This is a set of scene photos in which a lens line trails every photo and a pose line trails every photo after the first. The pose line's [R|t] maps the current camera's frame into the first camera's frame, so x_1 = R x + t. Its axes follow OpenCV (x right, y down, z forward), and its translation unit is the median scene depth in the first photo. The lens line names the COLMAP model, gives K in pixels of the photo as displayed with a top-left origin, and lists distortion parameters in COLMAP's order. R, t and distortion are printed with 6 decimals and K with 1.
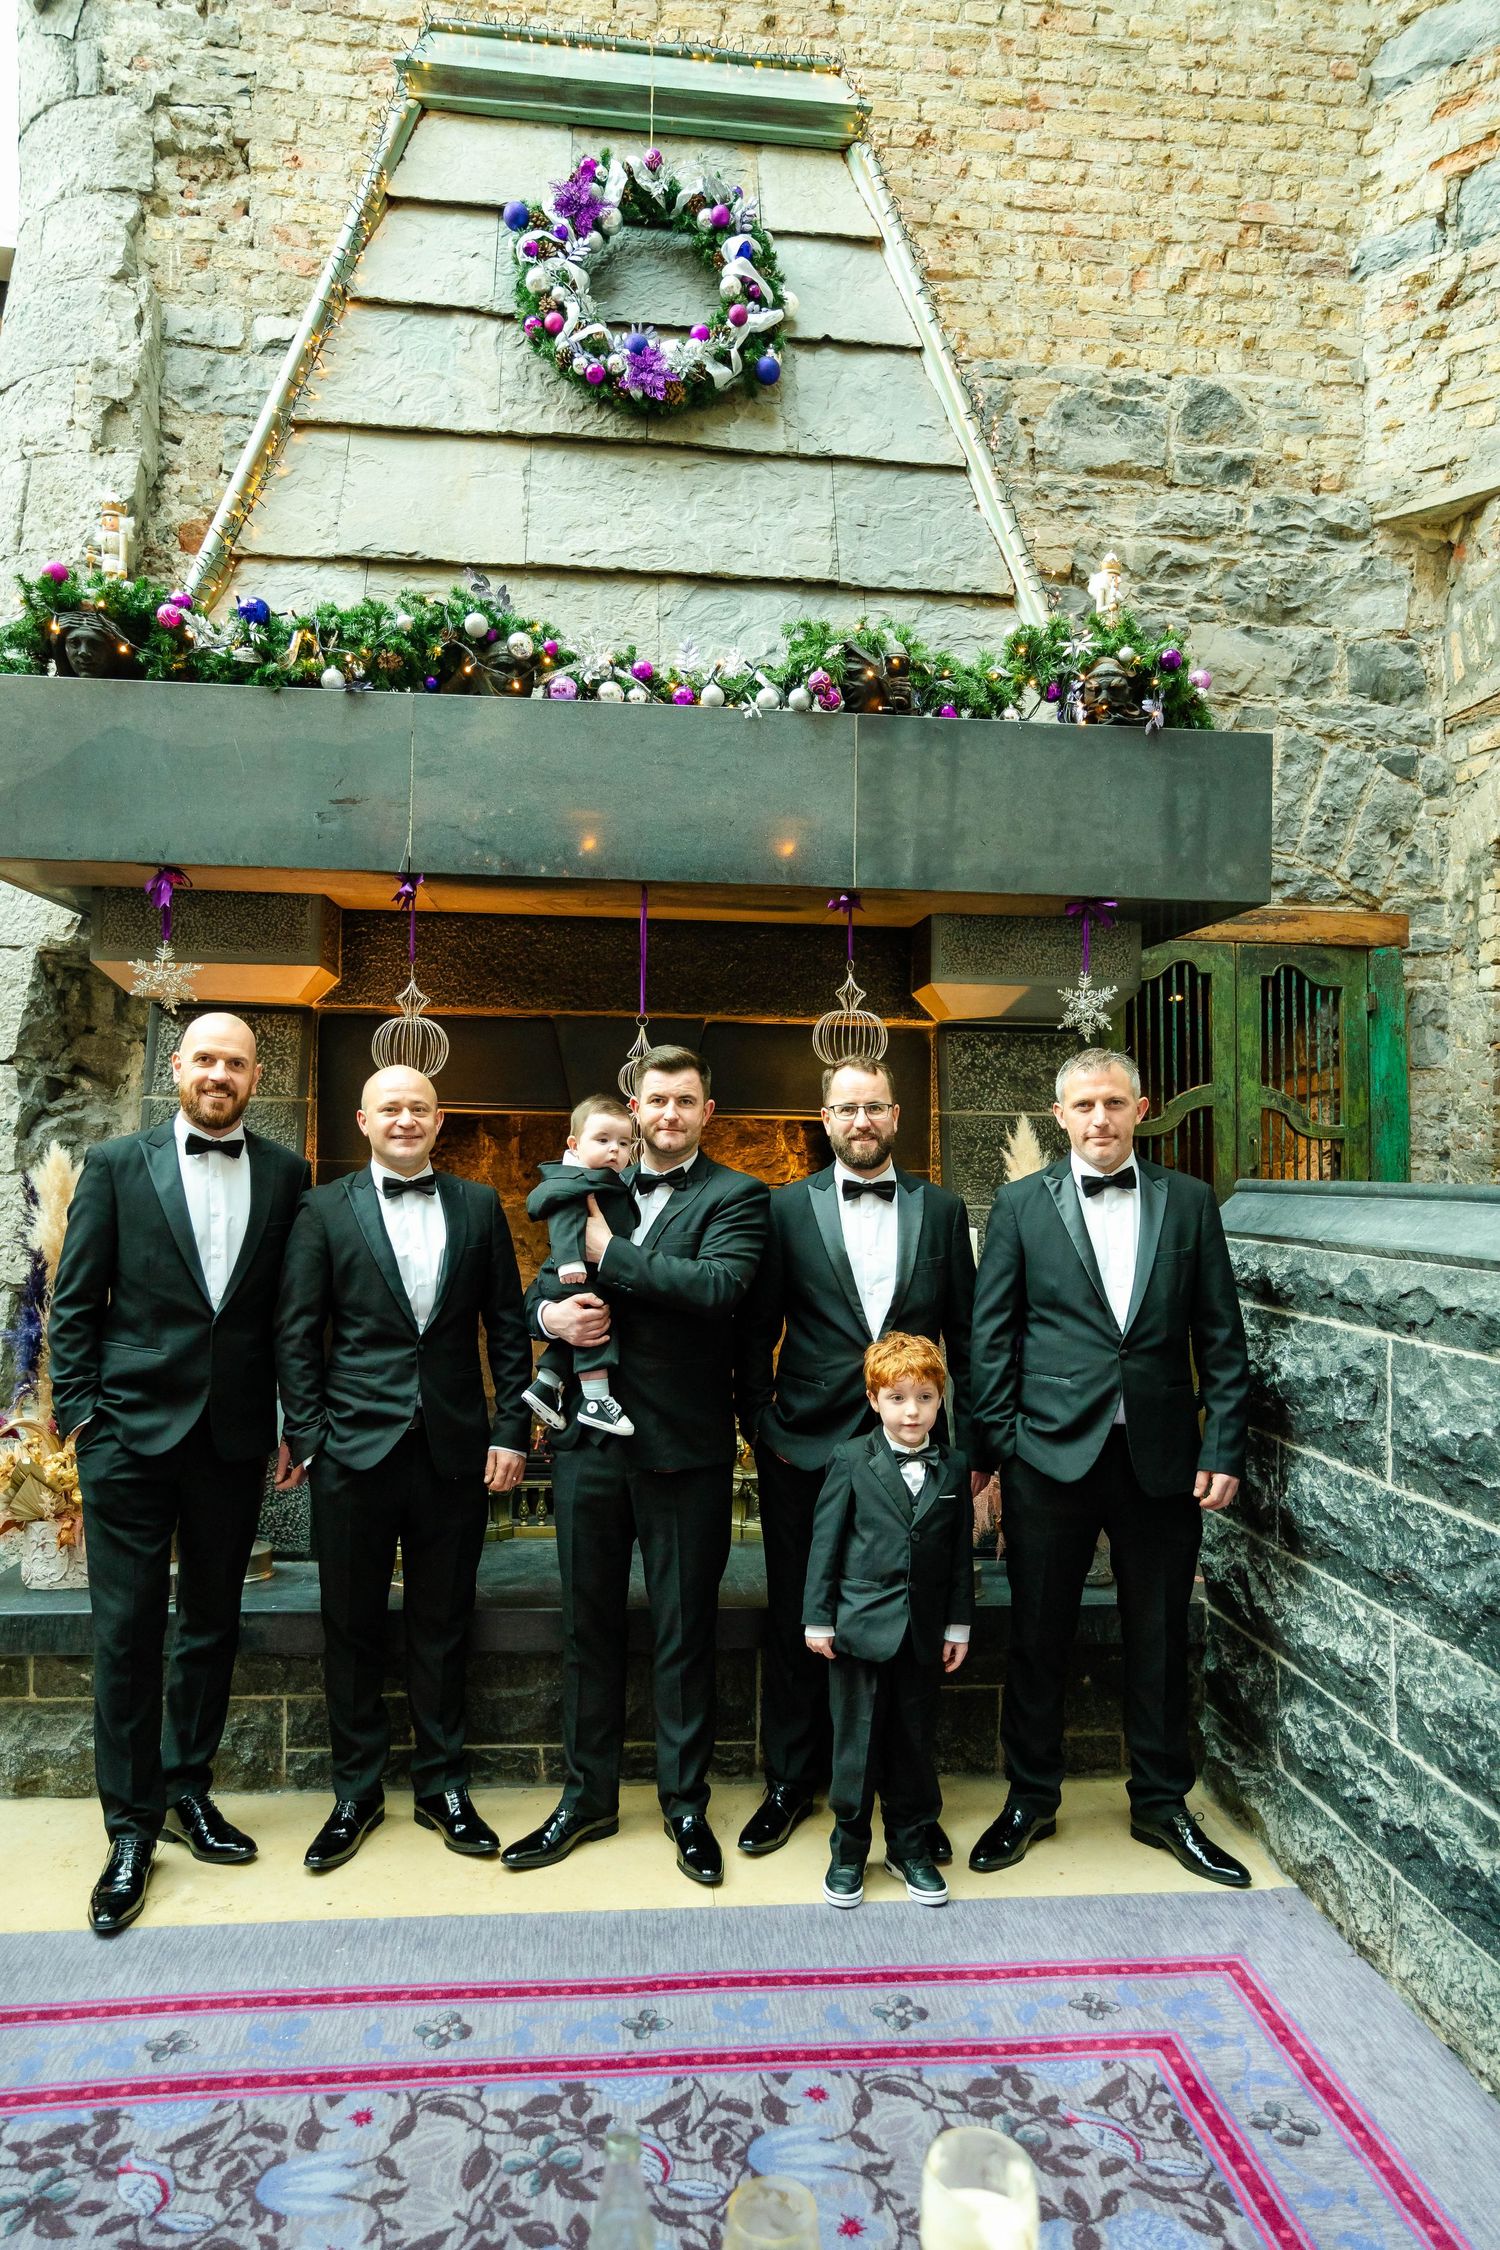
lens RADIAL K [[1422.5, 0, 736.7], [0, 1422.5, 1114.9], [0, 0, 1]] dist [-0.026644, 0.003928]
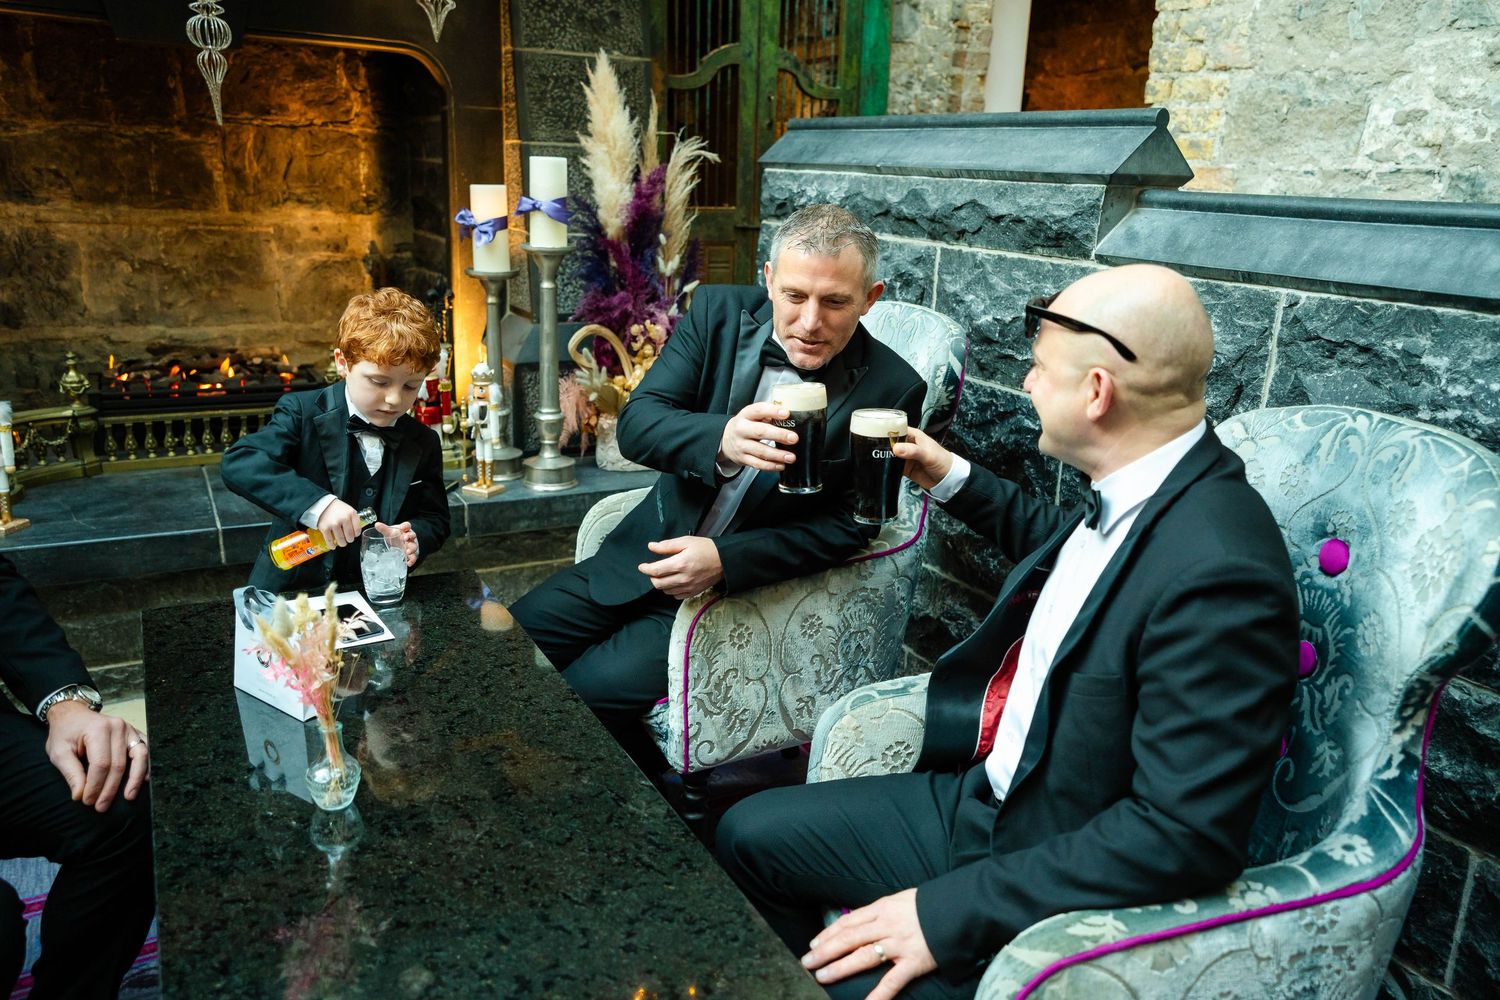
lens RADIAL K [[1142.2, 0, 758.0], [0, 1142.2, 492.7], [0, 0, 1]] dist [0.035364, 0.014864]
pose [[0.916284, -0.092324, 0.389744, -0.077317], [-0.036933, 0.949449, 0.311740, 0.056530], [-0.398823, -0.300037, 0.866555, 0.145515]]
